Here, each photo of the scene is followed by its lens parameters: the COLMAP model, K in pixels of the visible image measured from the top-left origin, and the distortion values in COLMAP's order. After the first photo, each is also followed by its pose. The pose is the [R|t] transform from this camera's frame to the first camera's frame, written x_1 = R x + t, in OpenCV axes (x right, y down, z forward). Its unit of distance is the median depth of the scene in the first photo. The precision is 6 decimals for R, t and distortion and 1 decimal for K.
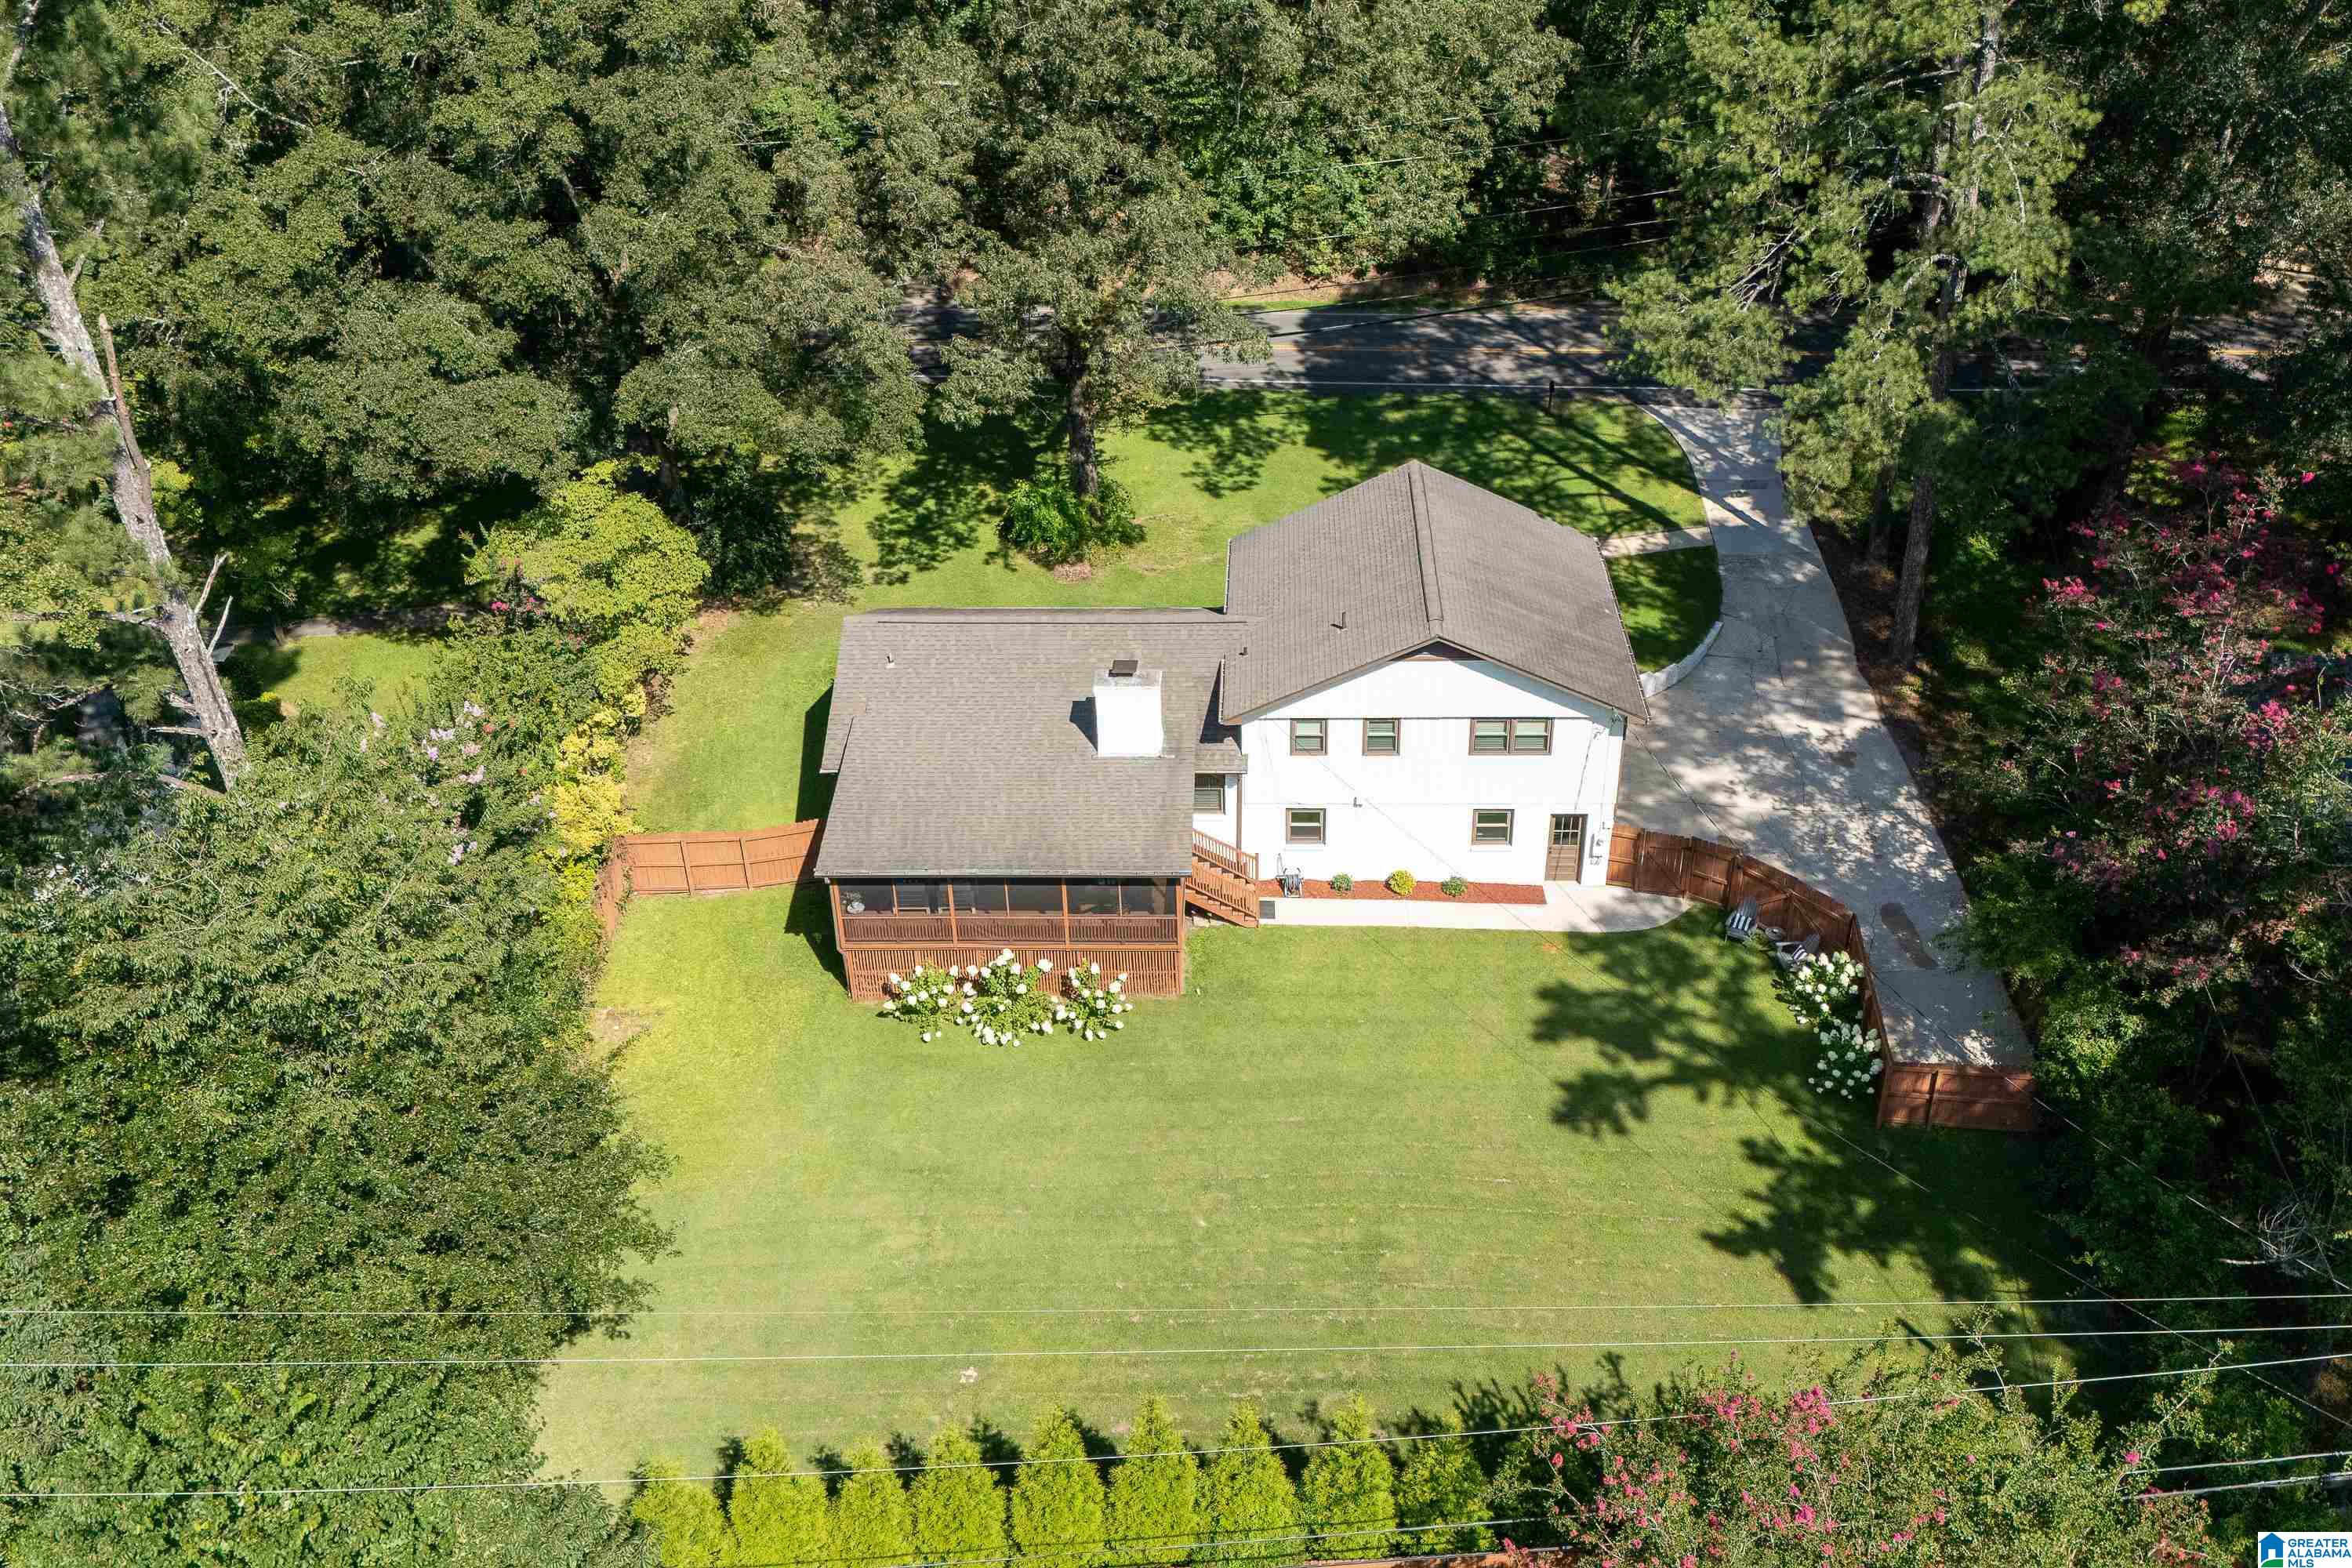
lens RADIAL K [[2057.5, 0, 1176.0], [0, 2057.5, 784.0], [0, 0, 1]] dist [0.175791, -0.469634]
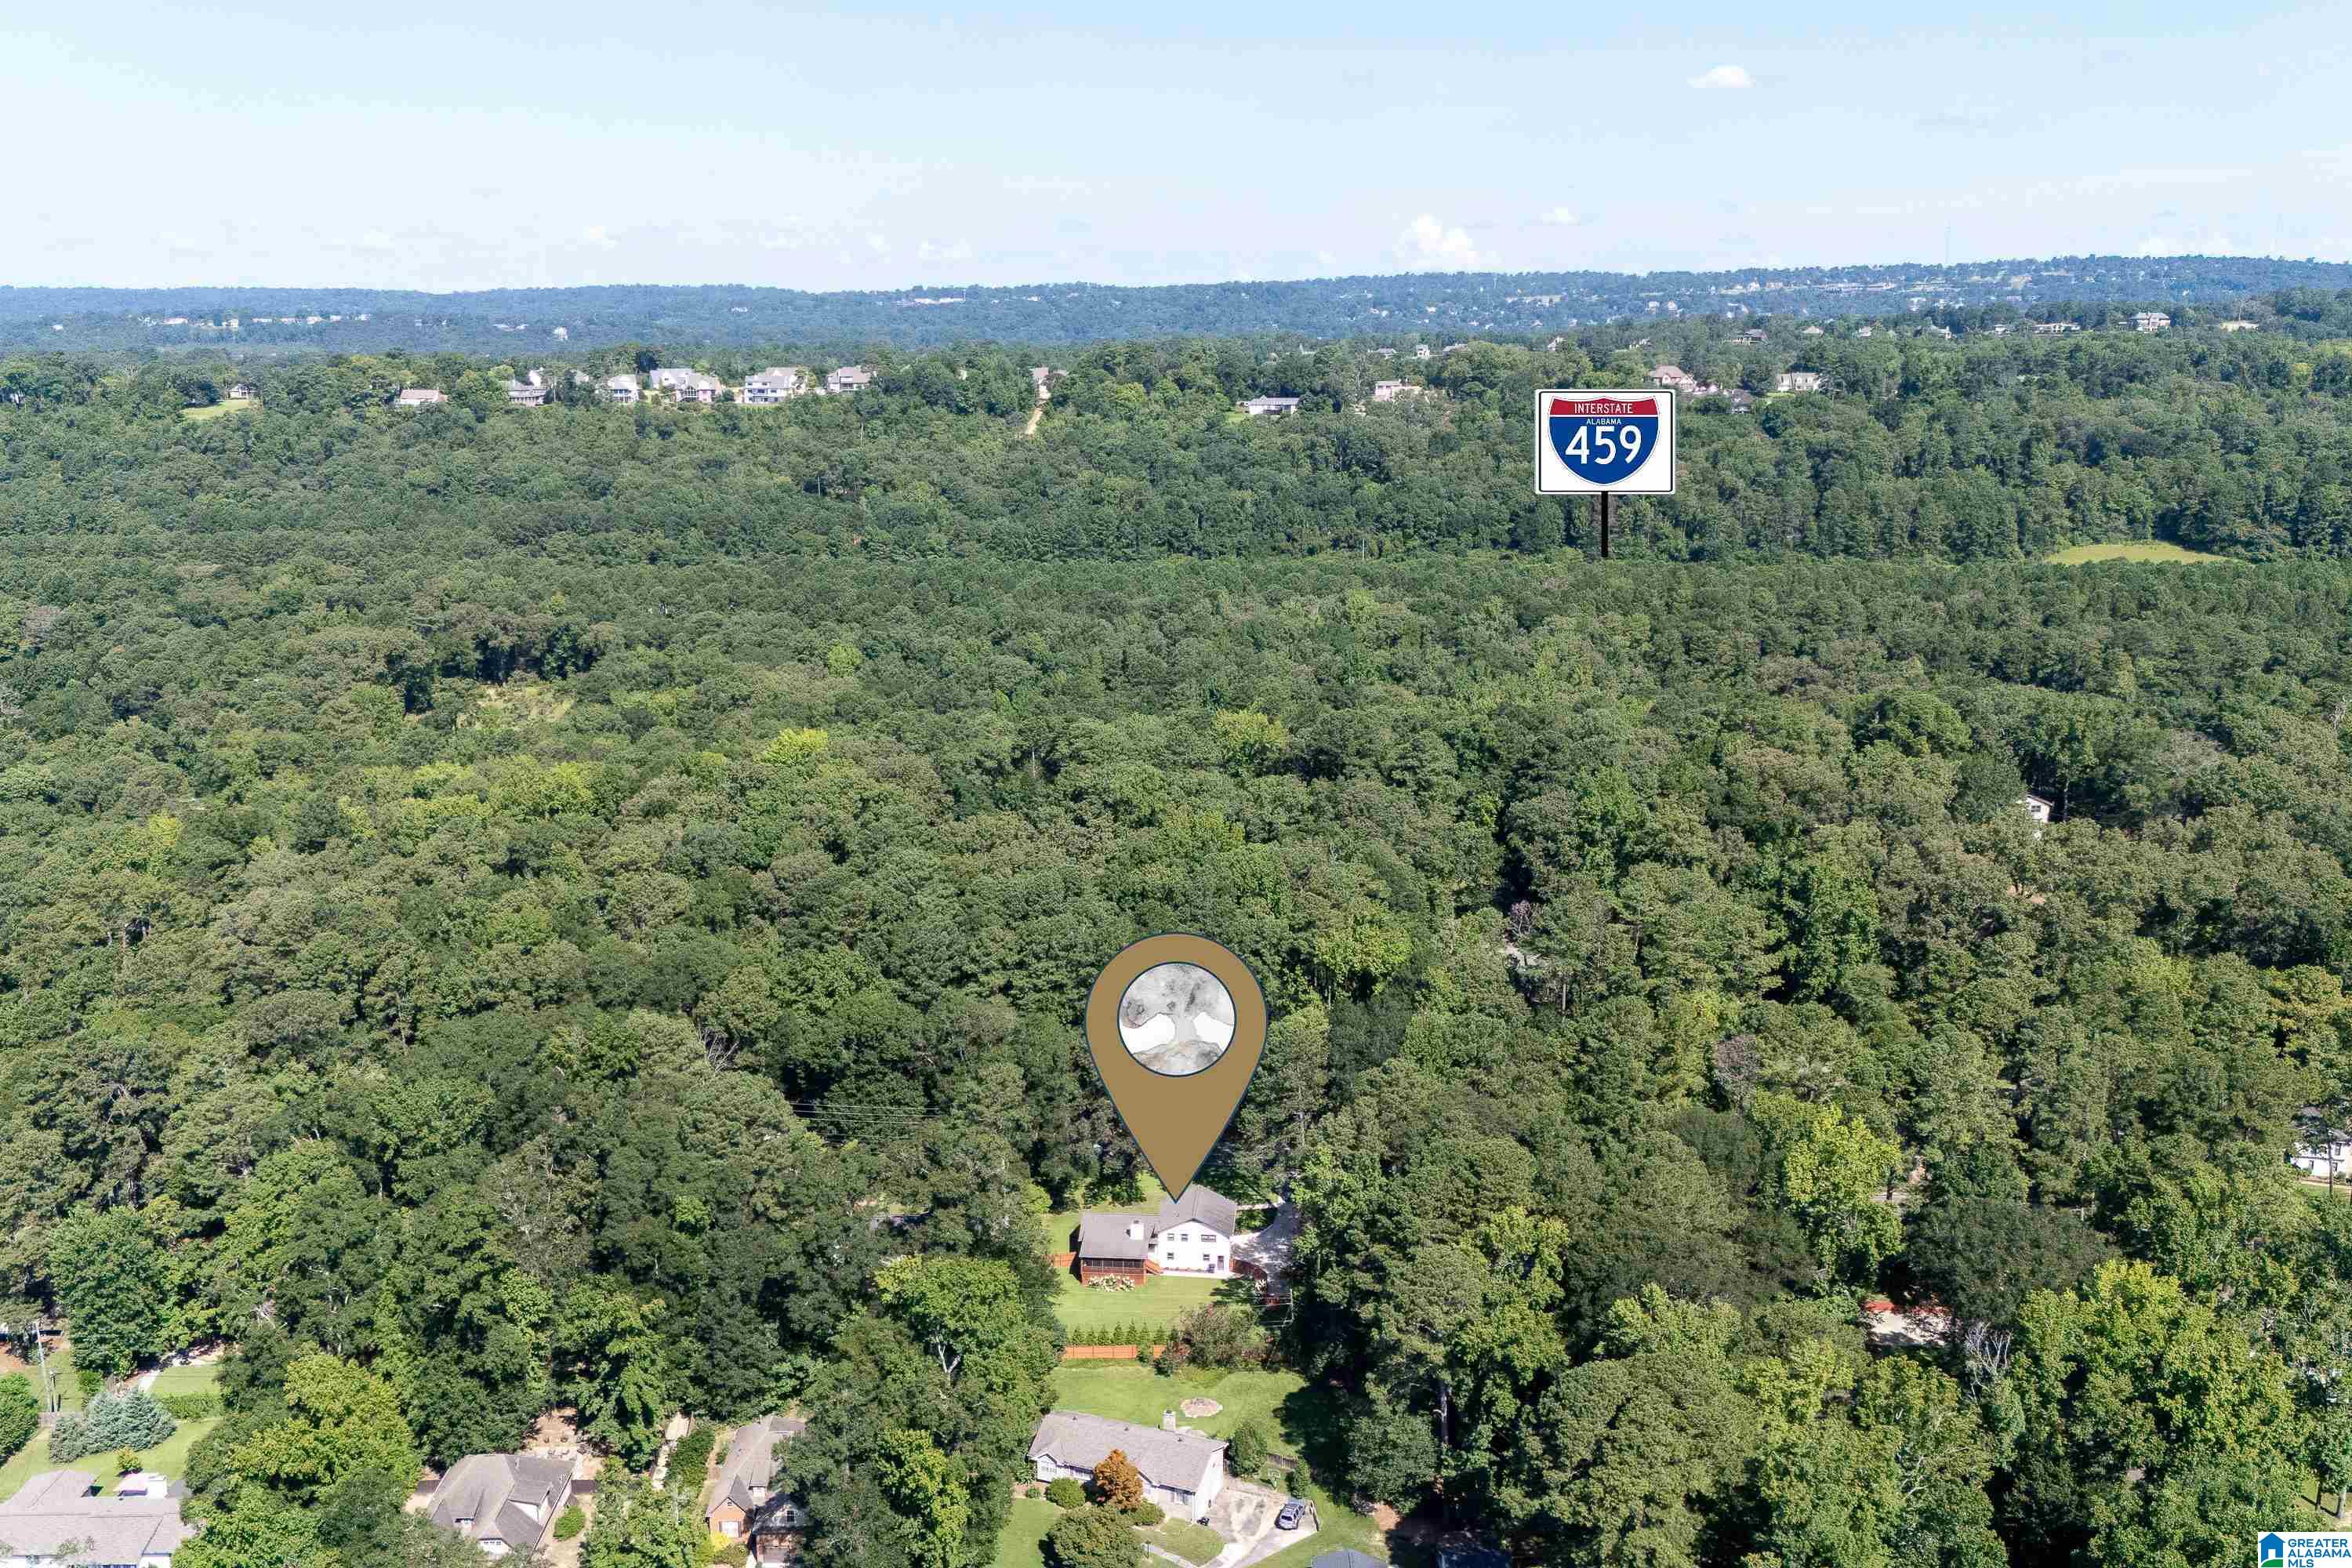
lens RADIAL K [[2200.7, 0, 1176.0], [0, 2200.7, 784.0], [0, 0, 1]] dist [0.153578, -0.134978]
pose [[0.998449, 0.028837, -0.047615, 0.281393], [-0.042438, 0.947864, -0.315836, 0.597140], [0.036025, 0.317367, 0.947618, -4.240320]]
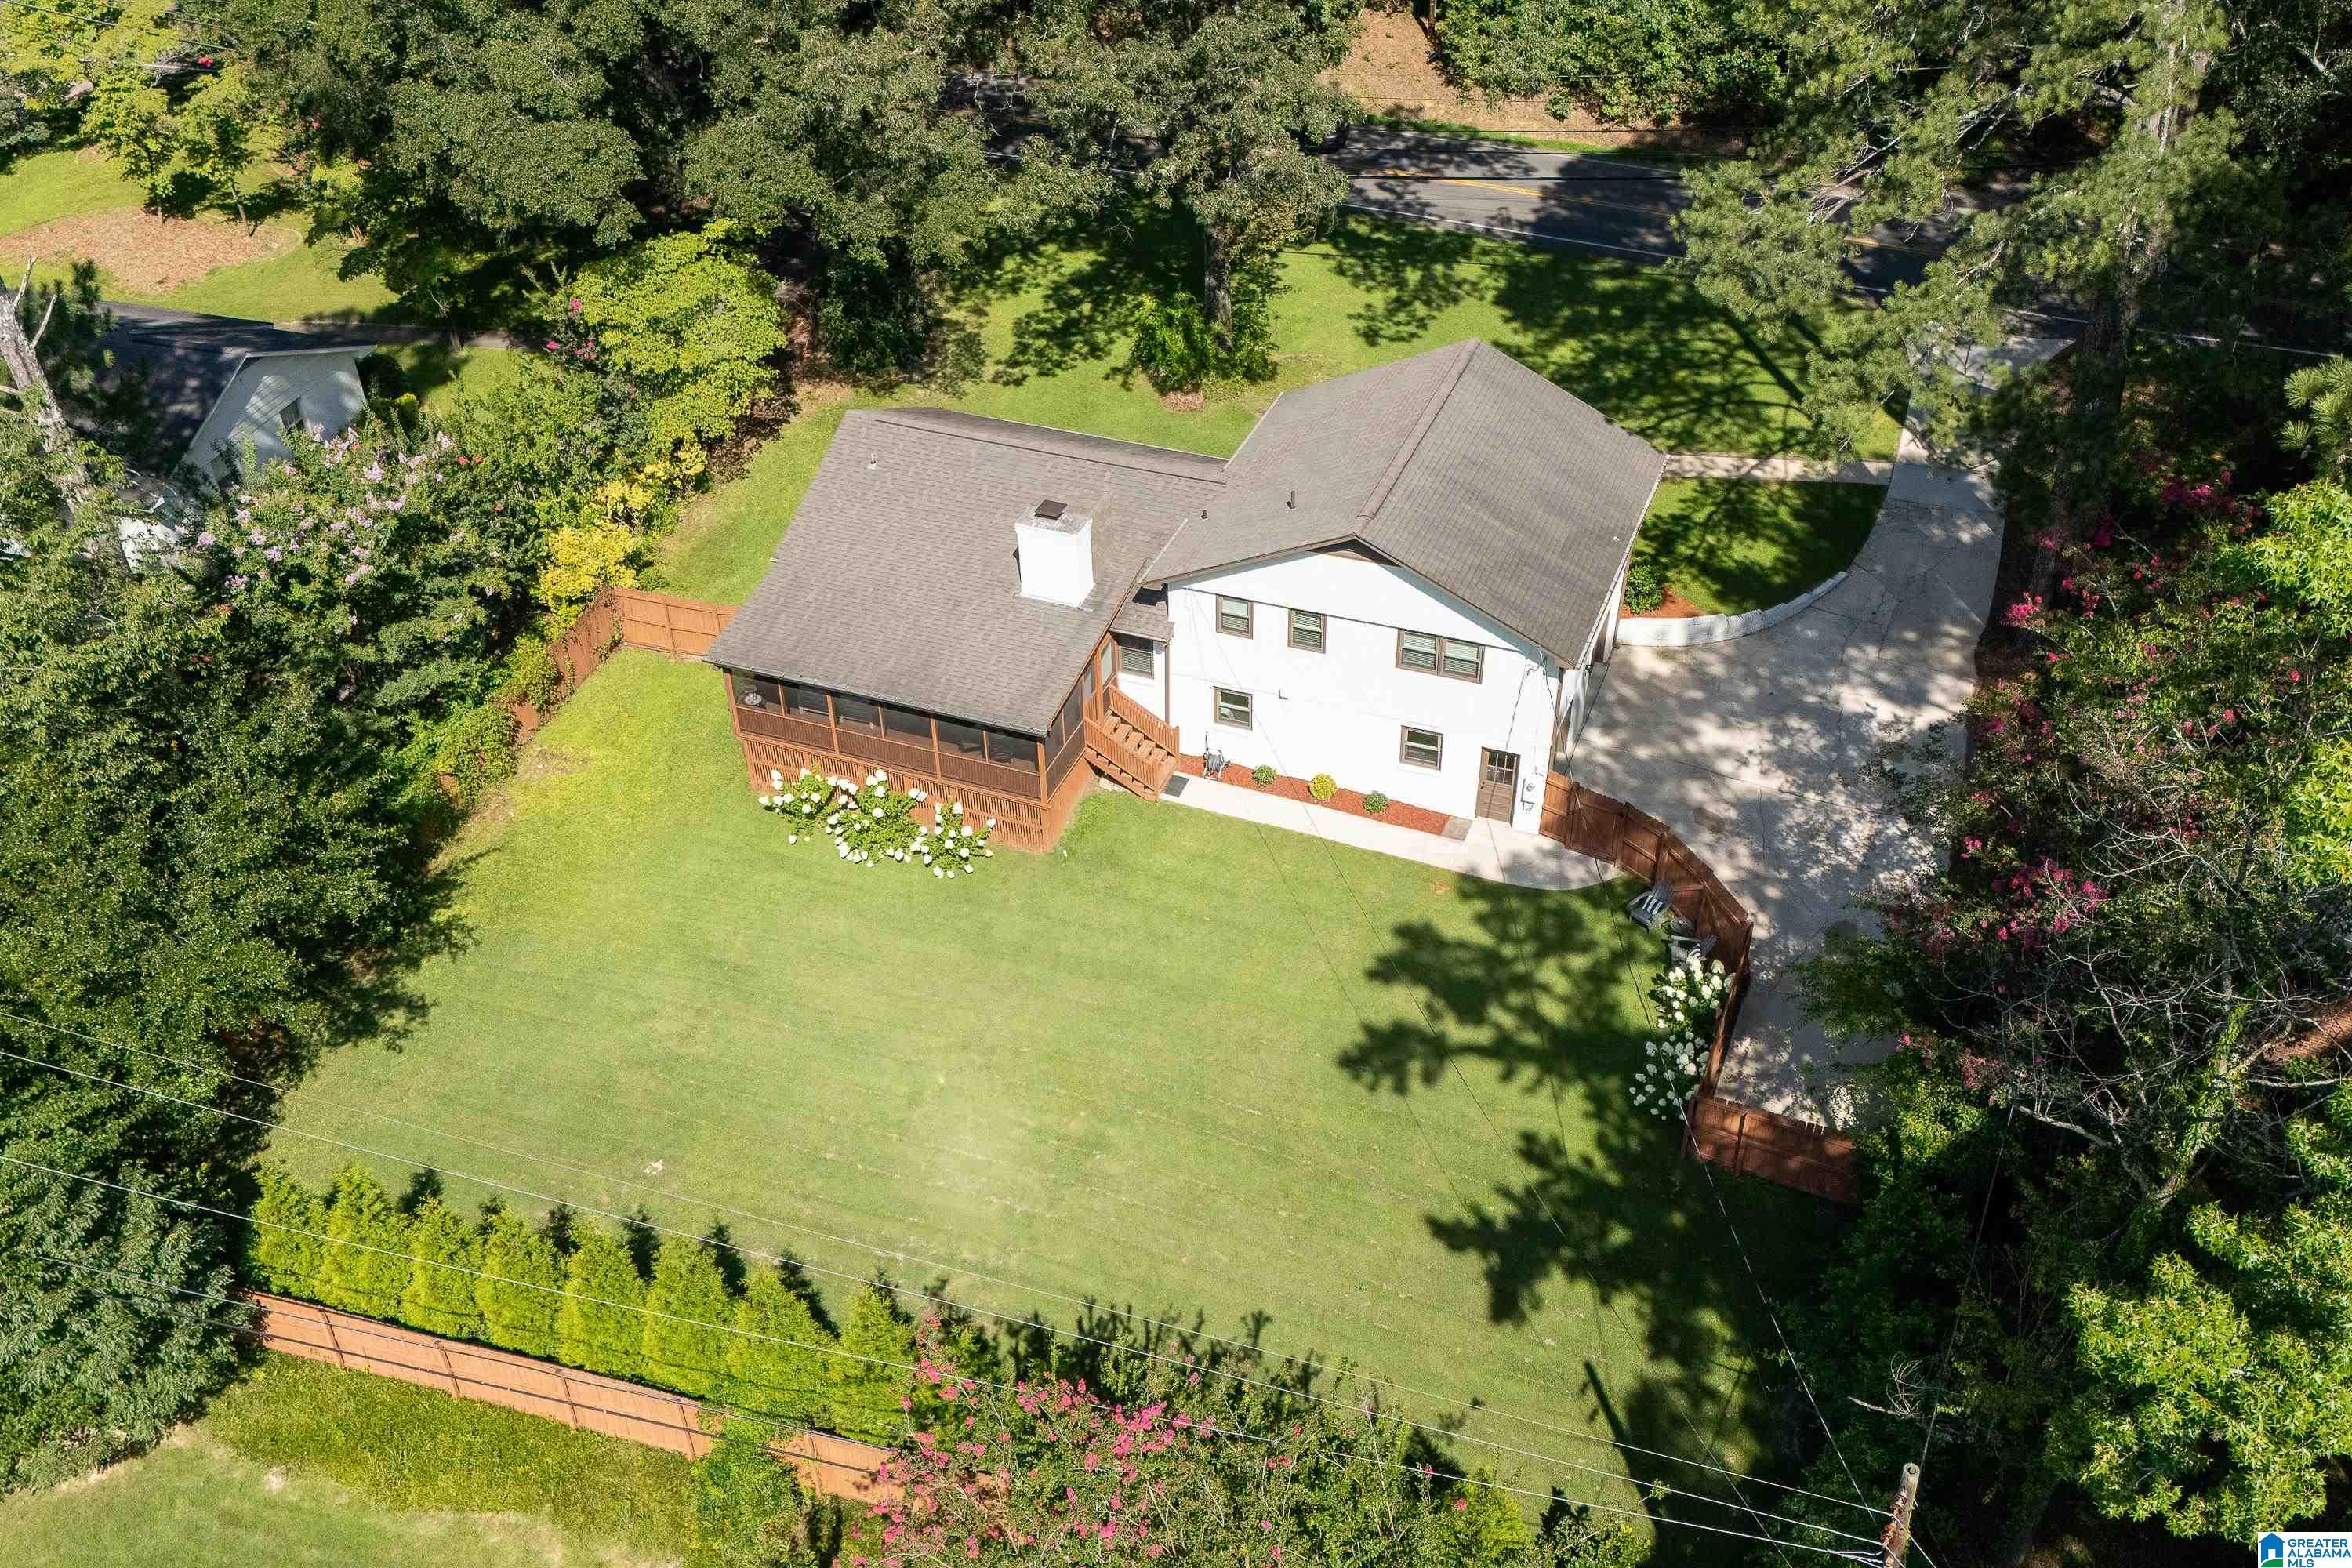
lens RADIAL K [[2057.5, 0, 1176.0], [0, 2057.5, 784.0], [0, 0, 1]] dist [0.175791, -0.469634]
pose [[0.946032, 0.204623, -0.251304, 0.261955], [-0.179512, 0.976491, 0.119333, -0.049933], [0.269814, -0.067781, 0.960524, 0.069430]]
